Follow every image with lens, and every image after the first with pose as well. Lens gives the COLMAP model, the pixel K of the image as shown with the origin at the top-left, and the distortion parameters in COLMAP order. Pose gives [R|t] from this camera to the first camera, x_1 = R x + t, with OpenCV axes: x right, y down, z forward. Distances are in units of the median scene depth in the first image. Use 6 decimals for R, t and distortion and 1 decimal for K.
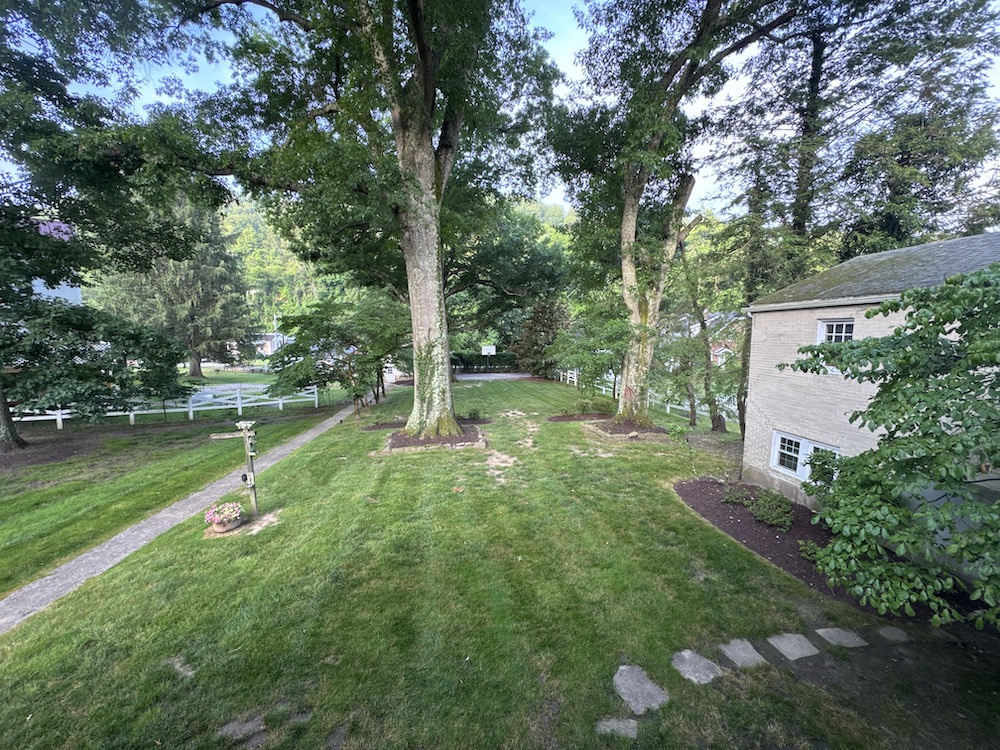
lens RADIAL K [[400.4, 0, 501.9], [0, 400.4, 374.7], [0, 0, 1]] dist [-0.003394, -0.000956]
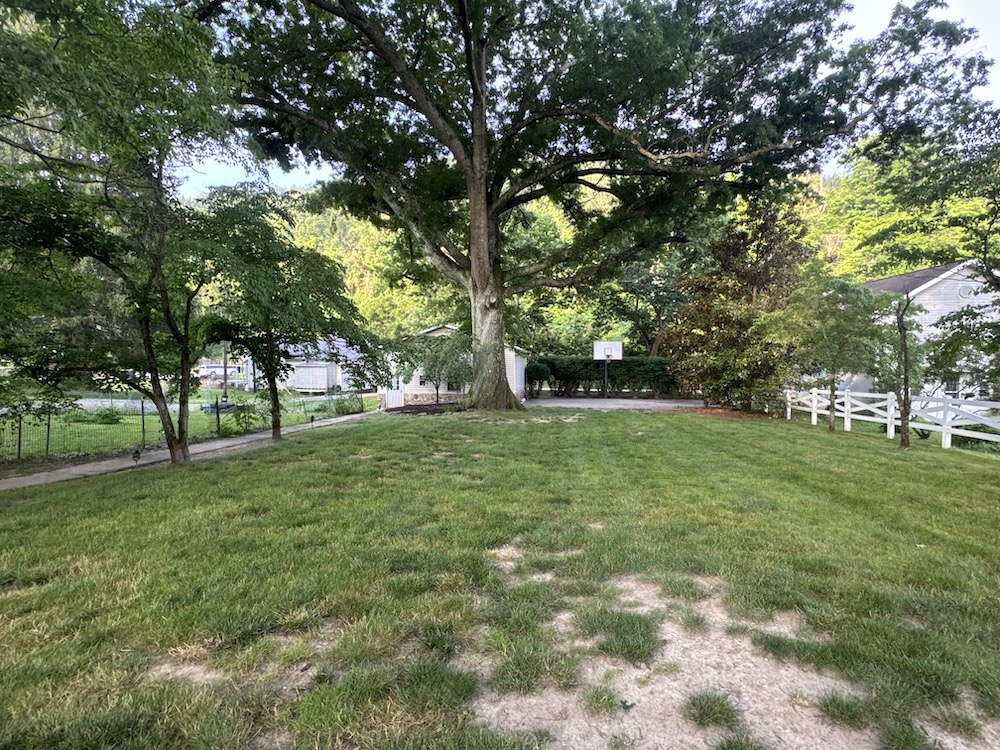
lens RADIAL K [[519.6, 0, 498.4], [0, 519.6, 376.0], [0, 0, 1]] dist [0.000324, -0.001702]
pose [[0.964020, 0.014522, -0.265435, 0.008254], [-0.032760, 0.997385, -0.064415, 0.018708], [0.263805, 0.070793, 0.961975, 0.457889]]
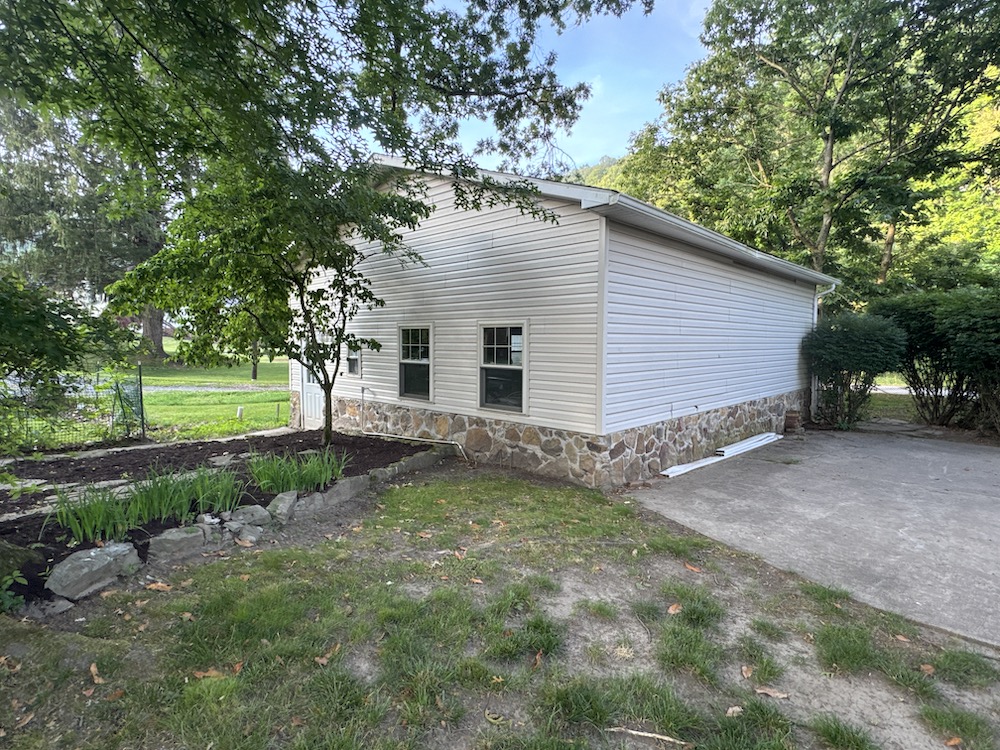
lens RADIAL K [[519.6, 0, 500.5], [0, 519.6, 378.4], [0, 0, 1]] dist [0.000324, -0.001702]
pose [[0.614253, 0.068231, -0.786154, -0.059333], [-0.088339, 0.995938, 0.017416, -0.017101], [0.784149, 0.058750, 0.617785, 0.999639]]
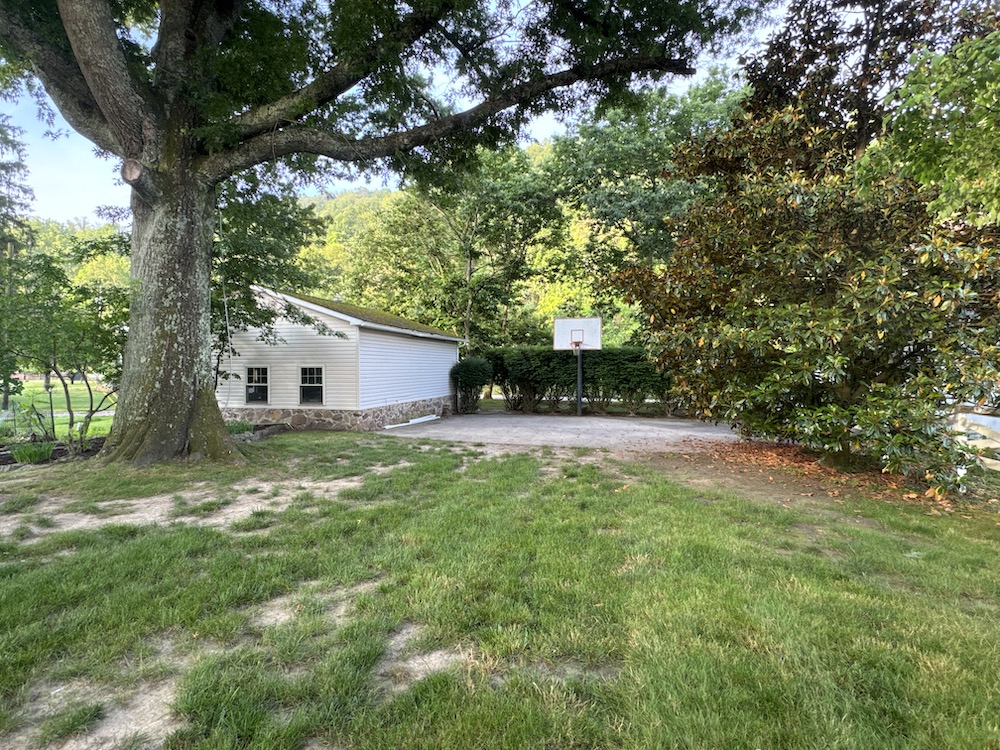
lens RADIAL K [[519.6, 0, 497.3], [0, 519.6, 370.4], [0, 0, 1]] dist [0.000324, -0.001702]
pose [[0.924738, 0.006307, -0.380552, 0.068020], [-0.041623, 0.995541, -0.084645, -0.003220], [0.378322, 0.094114, 0.920877, 0.818481]]
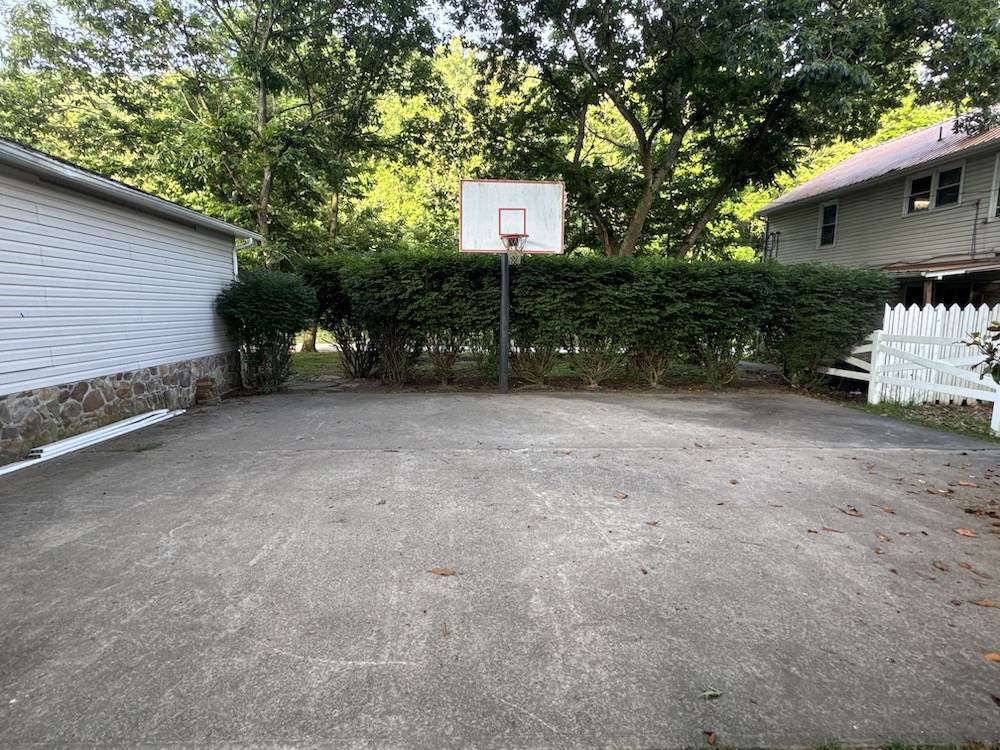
lens RADIAL K [[519.6, 0, 501.1], [0, 519.6, 375.4], [0, 0, 1]] dist [0.000324, -0.001702]
pose [[0.998345, 0.020860, -0.053593, -0.033324], [-0.019375, 0.999418, 0.028071, -0.019673], [0.054148, -0.026986, 0.998168, 1.054260]]
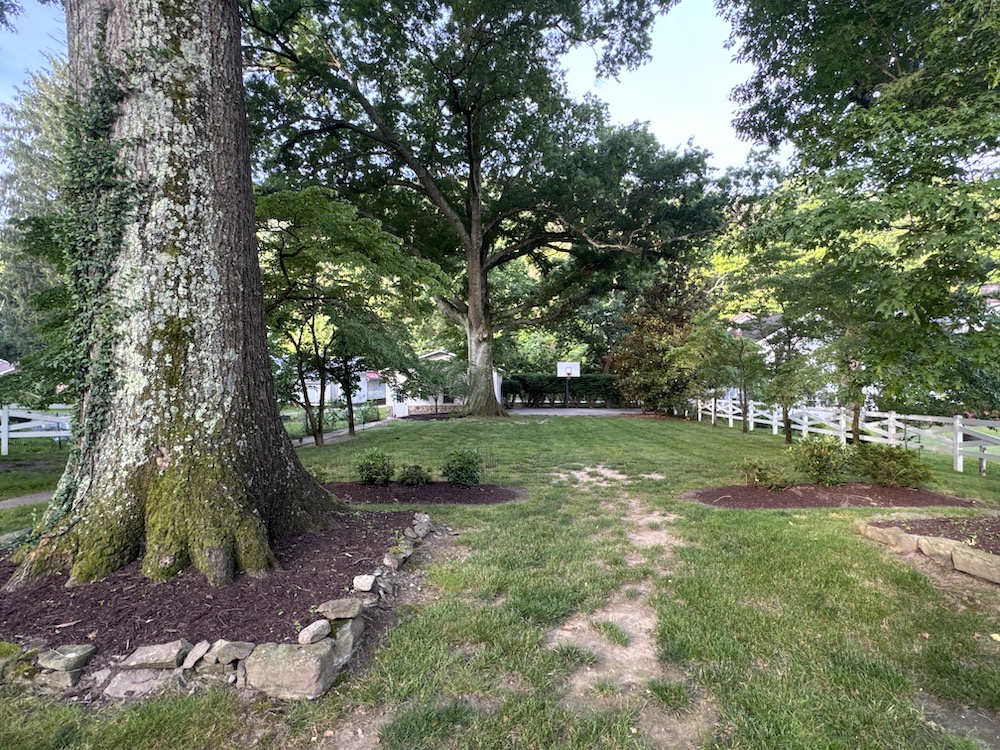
lens RADIAL K [[519.6, 0, 501.4], [0, 519.6, 376.3], [0, 0, 1]] dist [0.000324, -0.001702]
pose [[0.981976, 0.002464, -0.188992, 0.019483], [-0.020190, 0.995561, -0.091929, 0.028947], [0.187926, 0.094088, 0.977666, 0.278191]]
